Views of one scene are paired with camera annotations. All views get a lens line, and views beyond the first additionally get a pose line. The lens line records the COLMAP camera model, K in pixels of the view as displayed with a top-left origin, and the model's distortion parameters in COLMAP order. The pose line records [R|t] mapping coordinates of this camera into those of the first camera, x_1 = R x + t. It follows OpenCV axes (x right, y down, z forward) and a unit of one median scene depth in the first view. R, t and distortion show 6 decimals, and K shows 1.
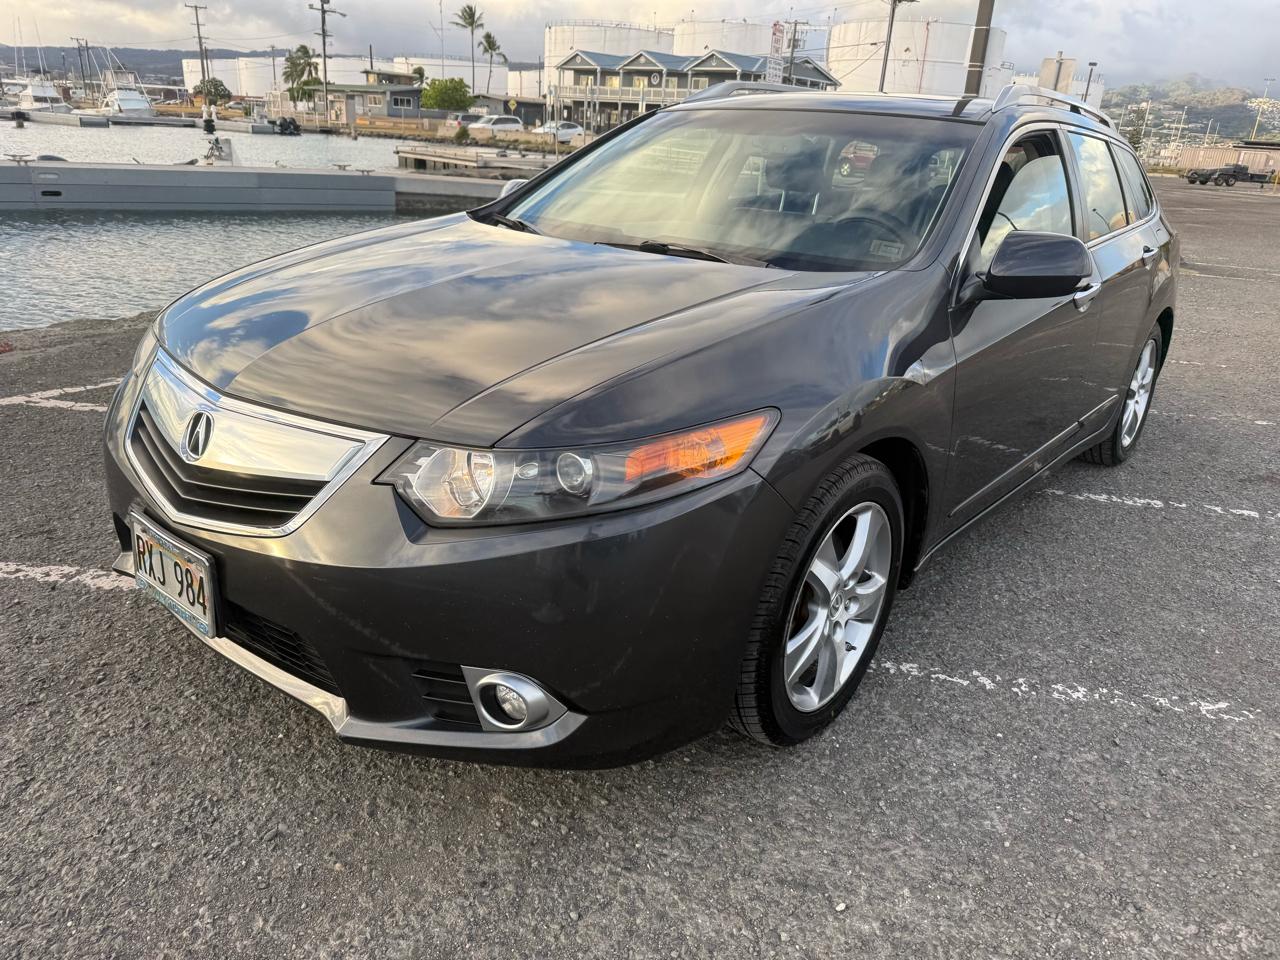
lens RADIAL K [[913.9, 0, 647.4], [0, 913.9, 496.3], [0, 0, 1]] dist [0.000591, -0.008372]
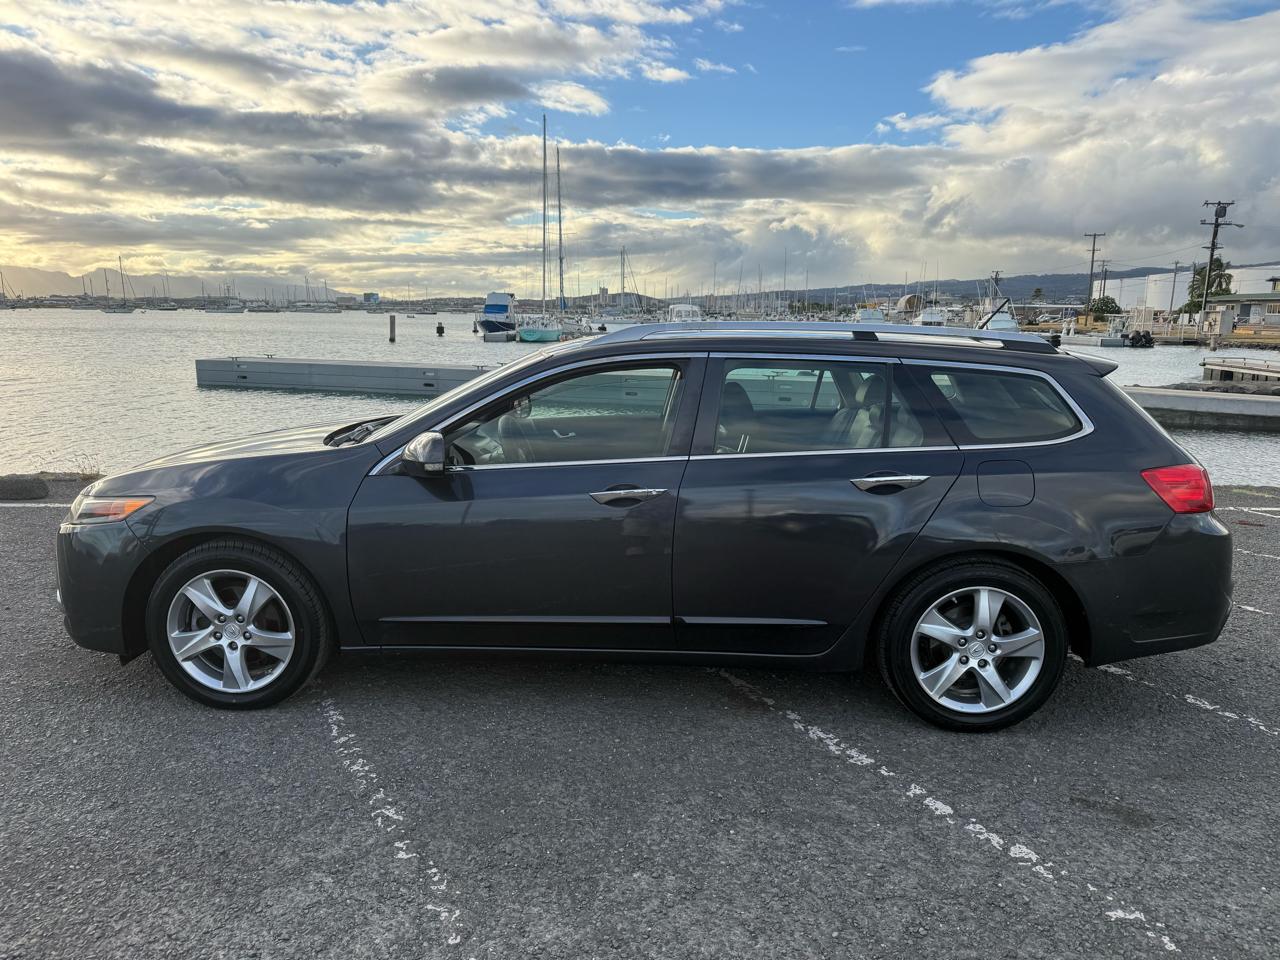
lens RADIAL K [[893.7, 0, 621.6], [0, 893.7, 537.7], [0, 0, 1]] dist [0.026054, -0.043186]
pose [[0.604307, 0.141101, -0.784158, 1.133942], [-0.271146, 0.961869, -0.035879, -0.110403], [0.749195, 0.234303, 0.619523, 0.270220]]
